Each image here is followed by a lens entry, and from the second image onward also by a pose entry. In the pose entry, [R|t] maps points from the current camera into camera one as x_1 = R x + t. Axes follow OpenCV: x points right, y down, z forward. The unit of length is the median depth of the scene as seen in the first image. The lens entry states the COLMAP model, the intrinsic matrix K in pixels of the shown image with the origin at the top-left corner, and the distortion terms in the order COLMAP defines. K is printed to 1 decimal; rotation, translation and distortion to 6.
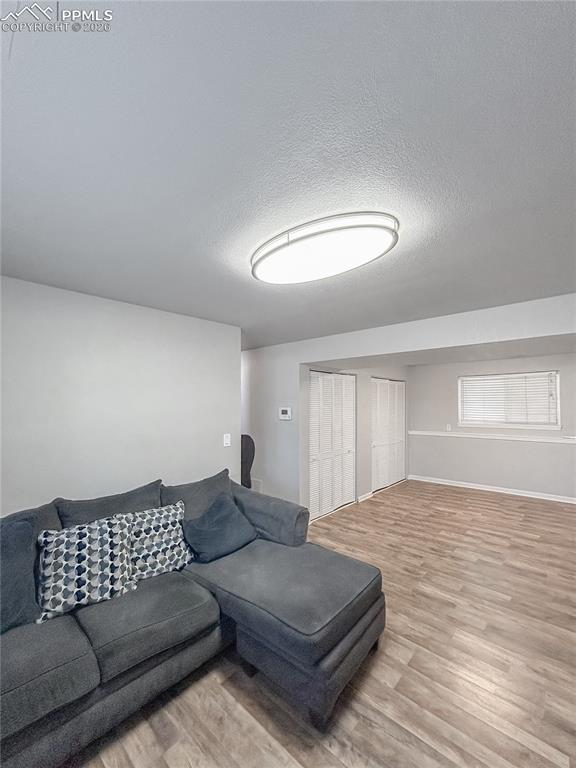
lens RADIAL K [[319.2, 0, 287.2], [0, 319.2, 397.0], [0, 0, 1]] dist [0.000257, -0.000050]
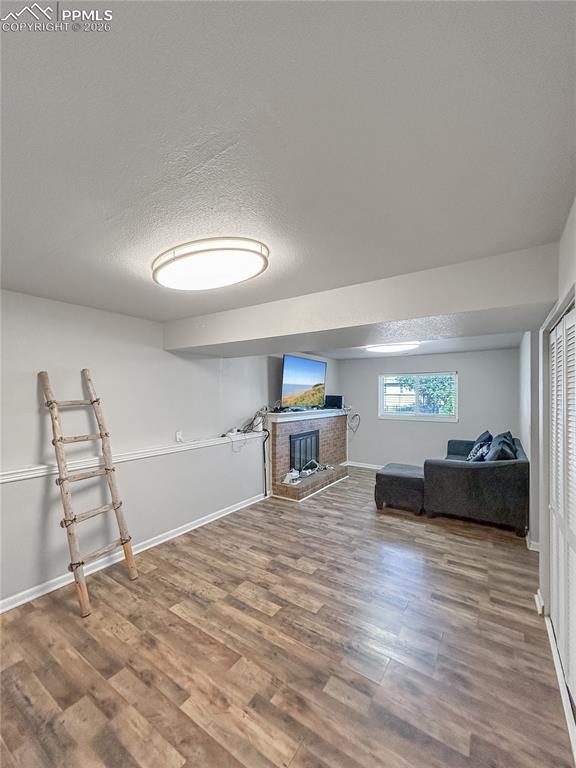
lens RADIAL K [[313.8, 0, 288.9], [0, 313.8, 393.9], [0, 0, 1]] dist [0.000807, 0.000067]
pose [[-0.989065, 0.000640, -0.147476, 0.618011], [0.004342, 0.999683, -0.024781, 0.029714], [0.147413, -0.025151, -0.988755, 1.571246]]
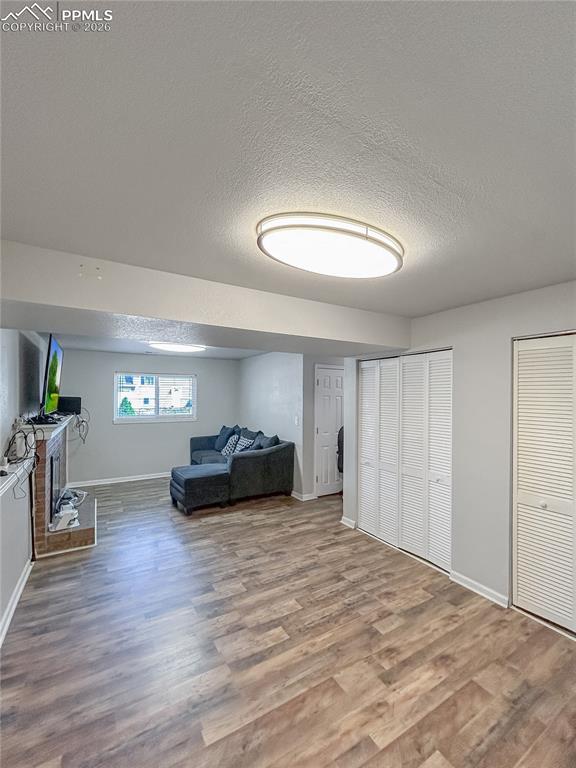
lens RADIAL K [[319.2, 0, 287.2], [0, 319.2, 397.0], [0, 0, 1]] dist [0.000257, -0.000050]
pose [[-0.287755, 0.002171, -0.957701, 1.075217], [0.015940, 0.999870, -0.002523, 0.016190], [0.957571, -0.015991, -0.287753, 1.153559]]
